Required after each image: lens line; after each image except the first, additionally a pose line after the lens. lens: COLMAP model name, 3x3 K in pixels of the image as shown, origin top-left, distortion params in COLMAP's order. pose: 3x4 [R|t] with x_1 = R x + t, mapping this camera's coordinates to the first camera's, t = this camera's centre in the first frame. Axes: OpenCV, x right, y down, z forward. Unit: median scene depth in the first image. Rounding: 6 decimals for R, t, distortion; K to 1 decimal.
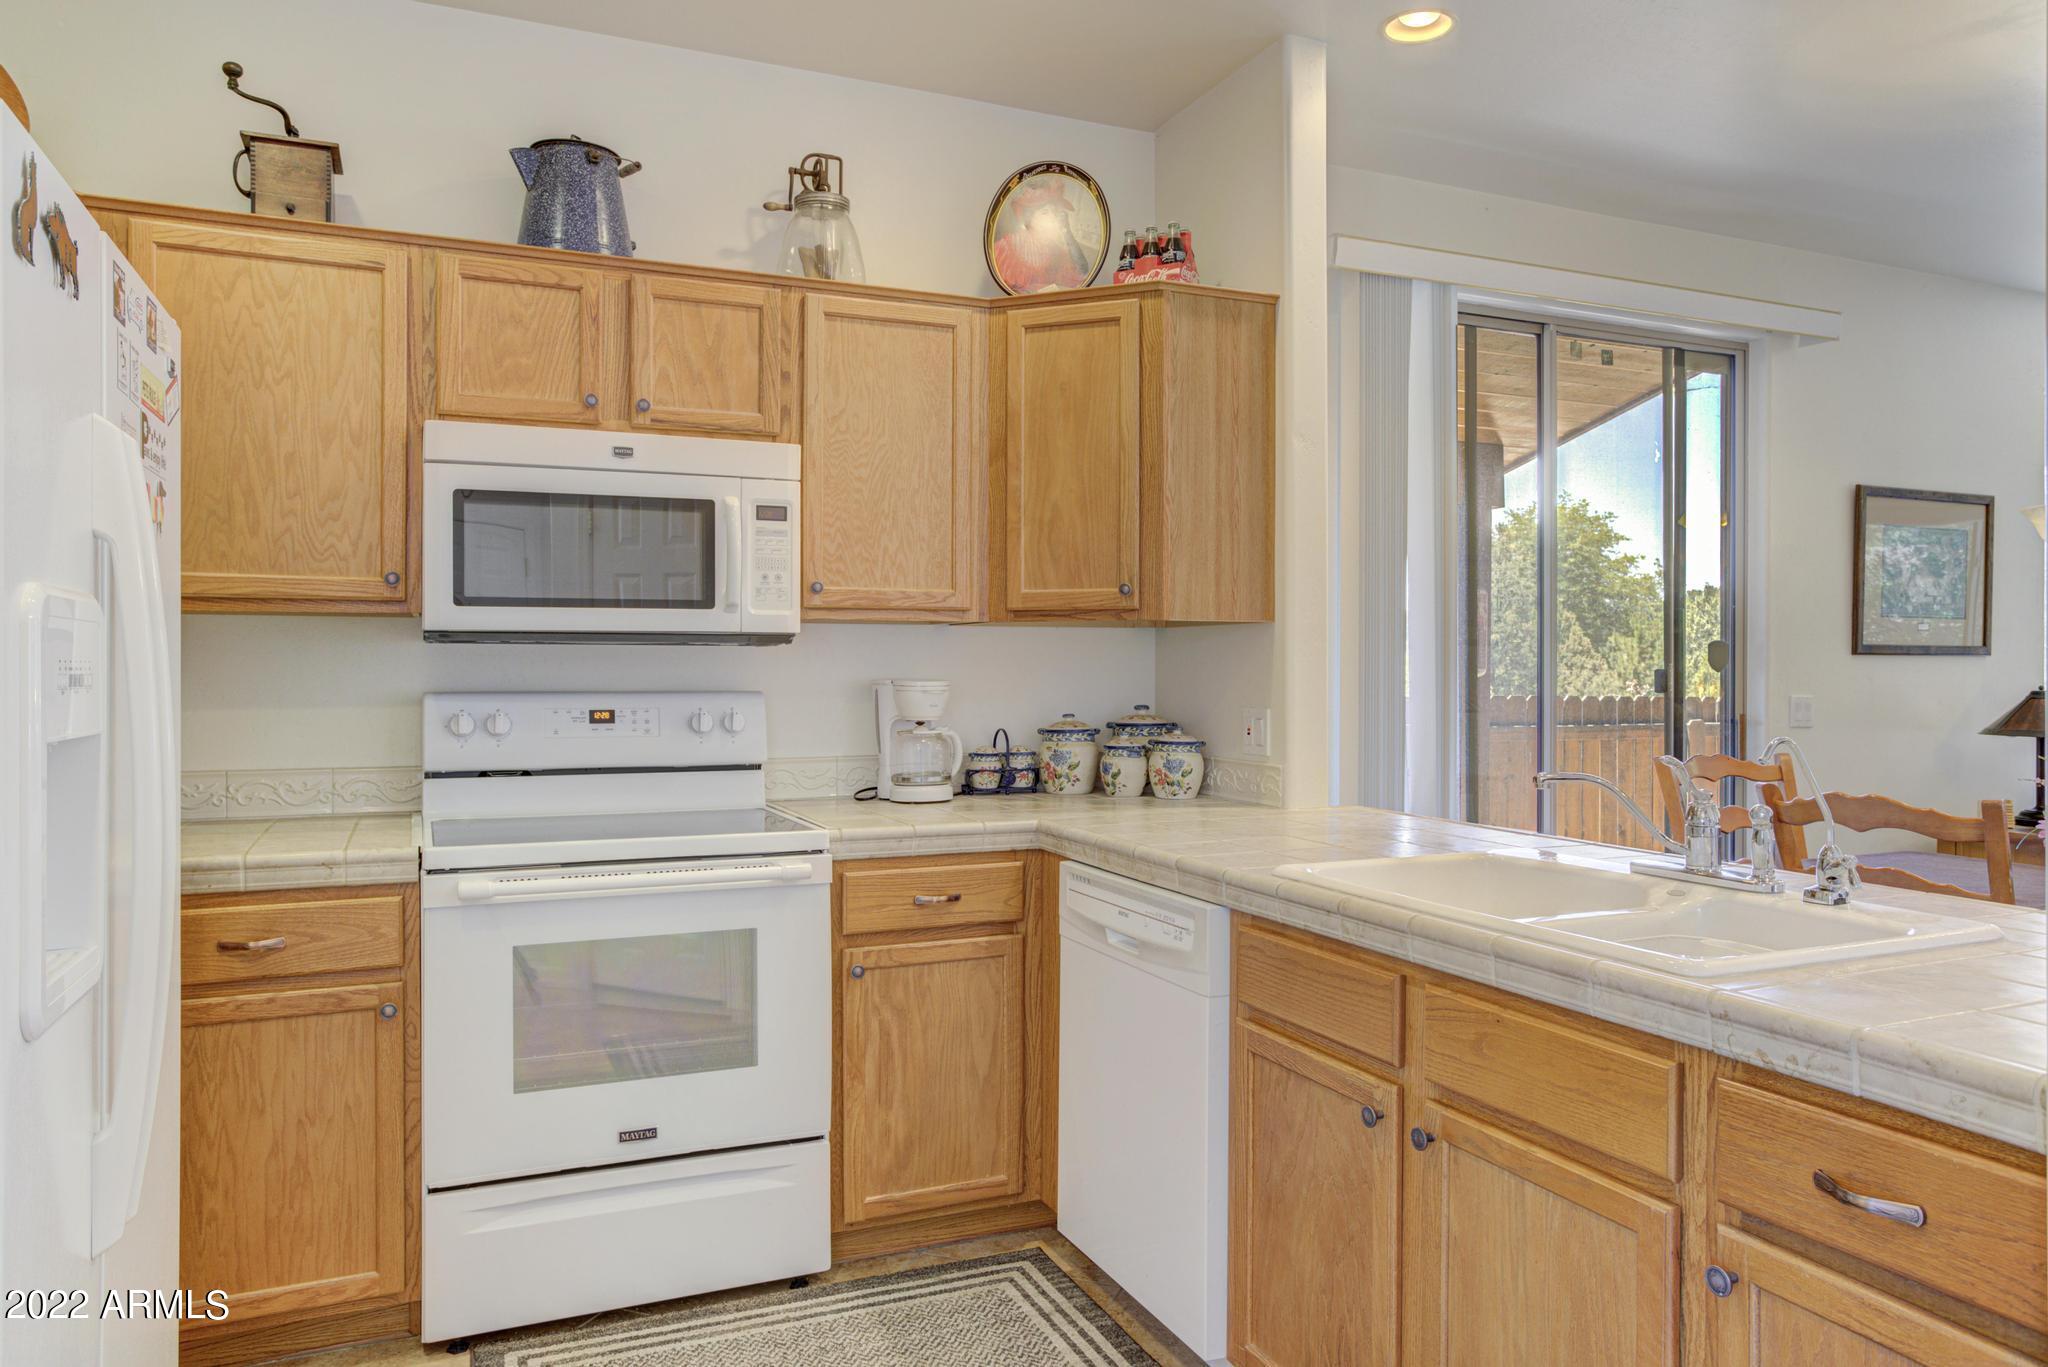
lens RADIAL K [[1393.2, 0, 1026.4], [0, 1393.2, 670.5], [0, 0, 1]] dist [-0.018216, 0.007743]
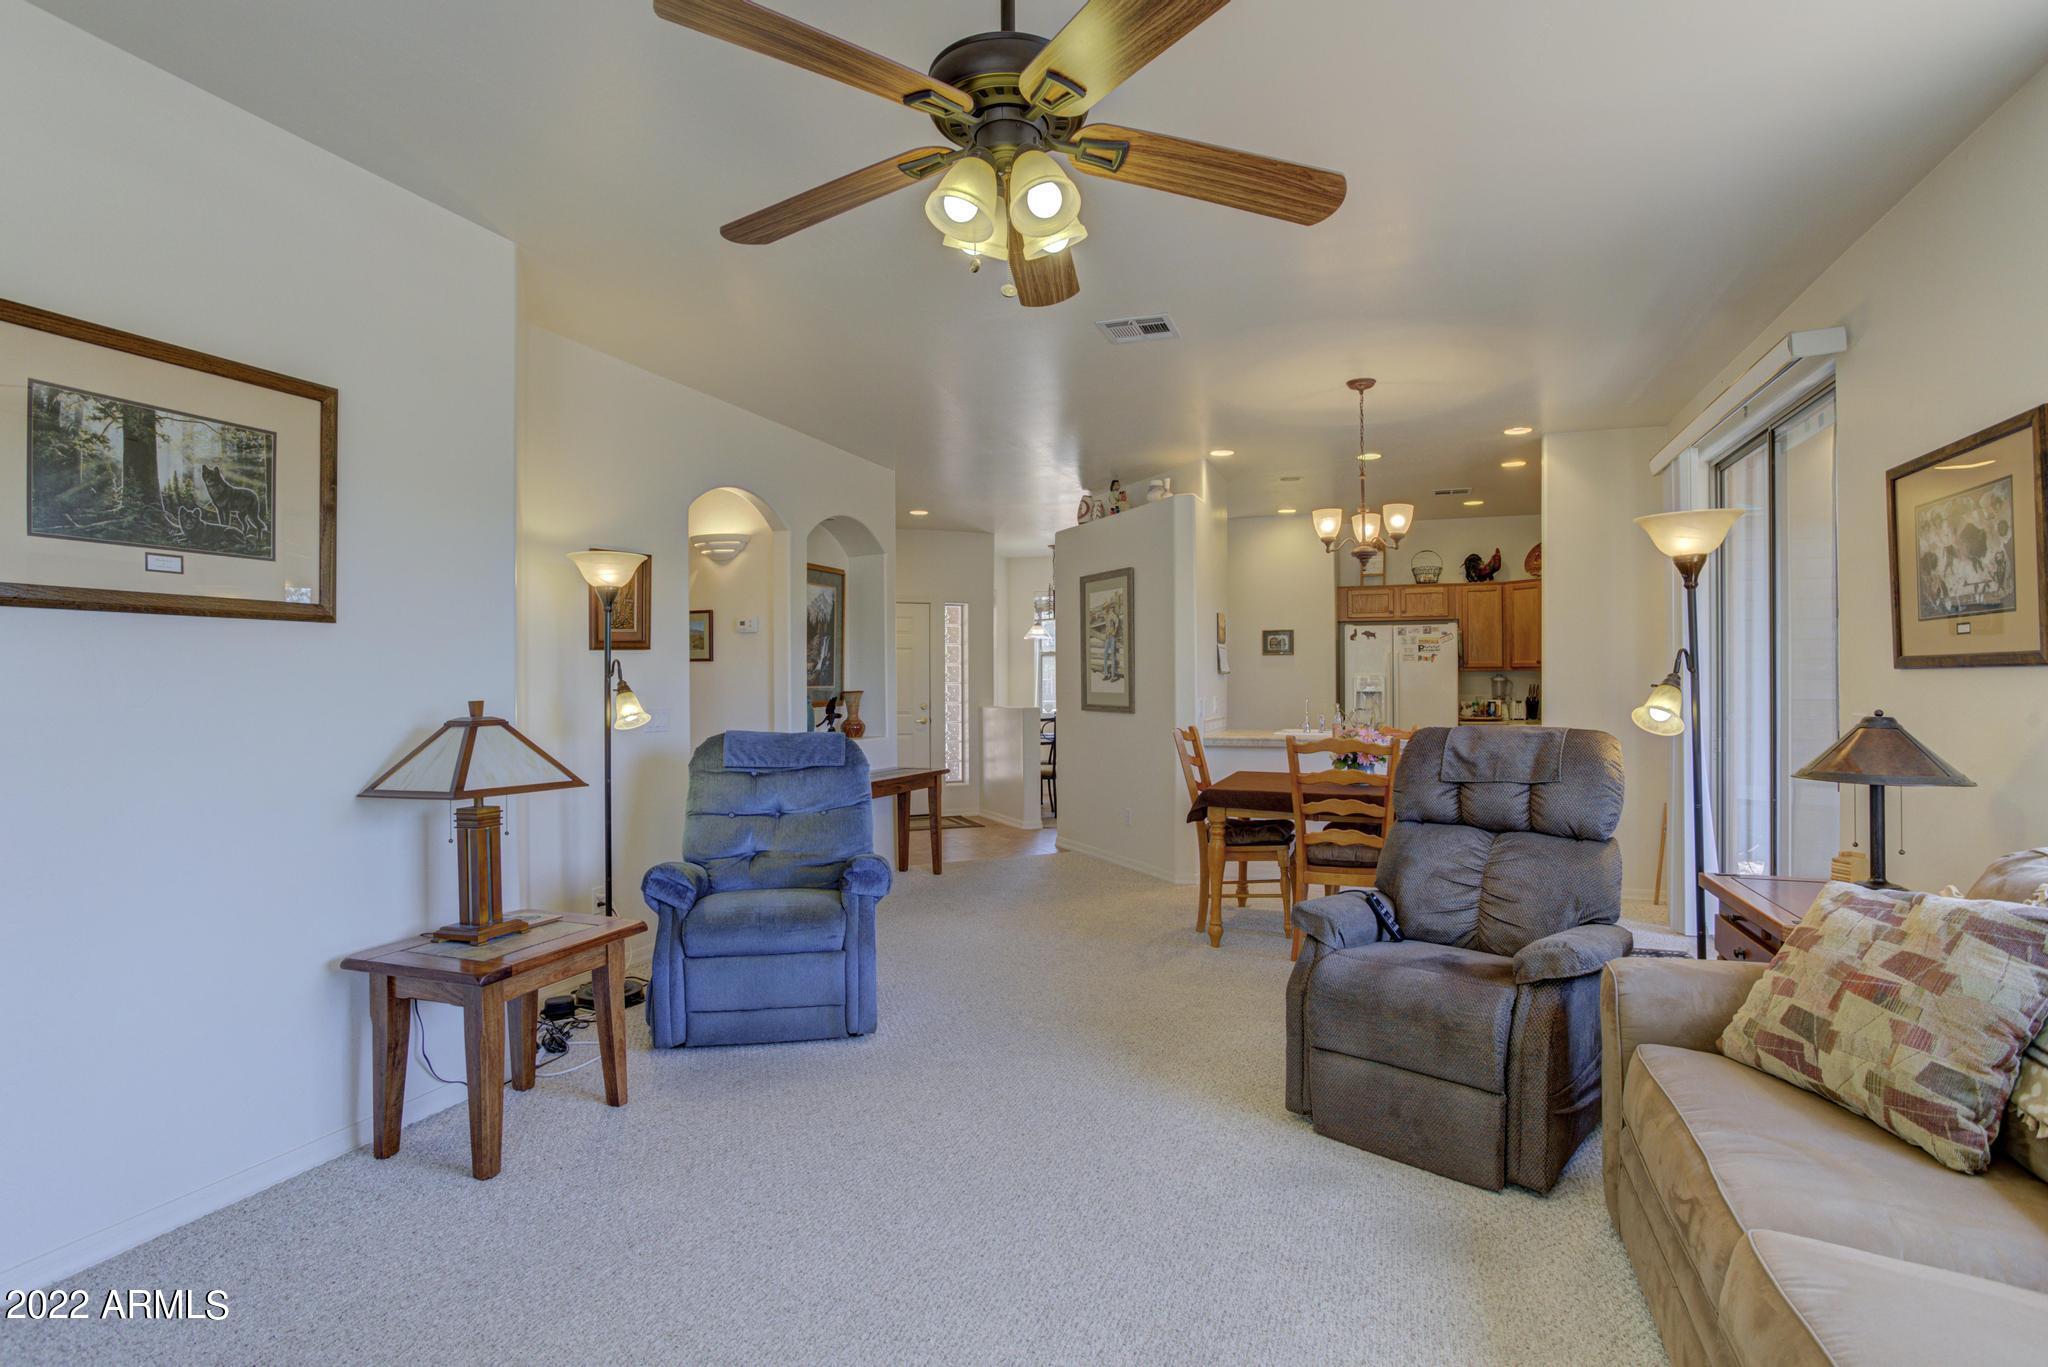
lens RADIAL K [[996.4, 0, 1033.2], [0, 996.4, 685.0], [0, 0, 1]] dist [-0.026697, 0.015252]
pose [[-0.700655, 0.001238, -0.713499, 2.213514], [-0.001953, 0.999991, 0.003654, -0.003867], [0.713497, 0.003954, -0.700647, 1.644743]]
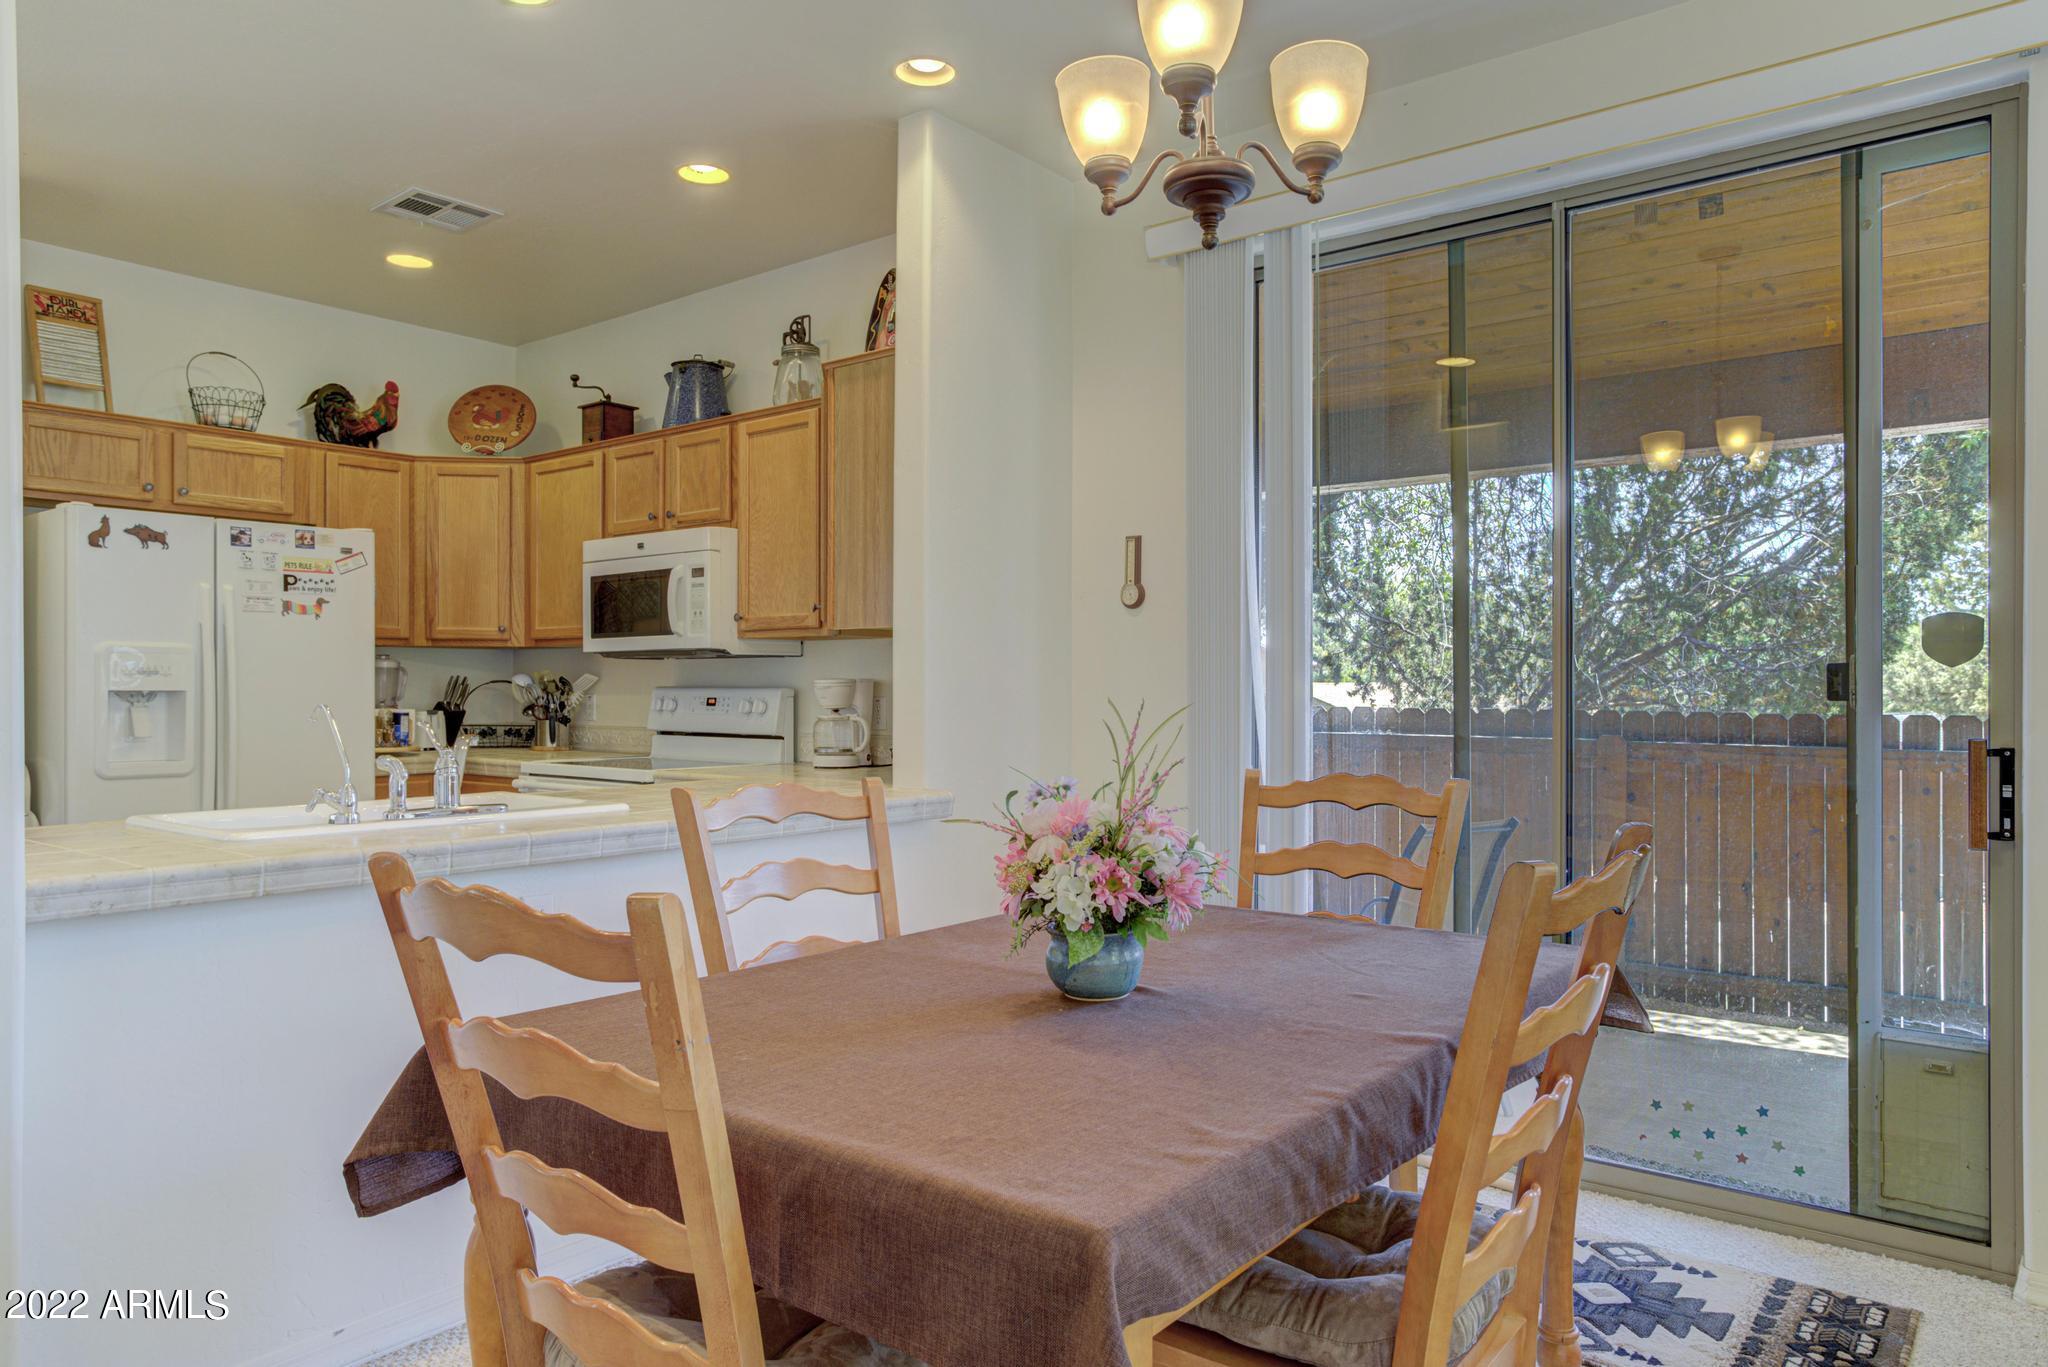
lens RADIAL K [[1318.3, 0, 1025.3], [0, 1318.3, 690.1], [0, 0, 1]] dist [-0.018290, 0.028428]
pose [[0.463983, 0.000698, -0.885844, 1.229438], [-0.001376, 0.999999, 0.000067, 0.018426], [0.885843, 0.001188, 0.463983, 0.593895]]
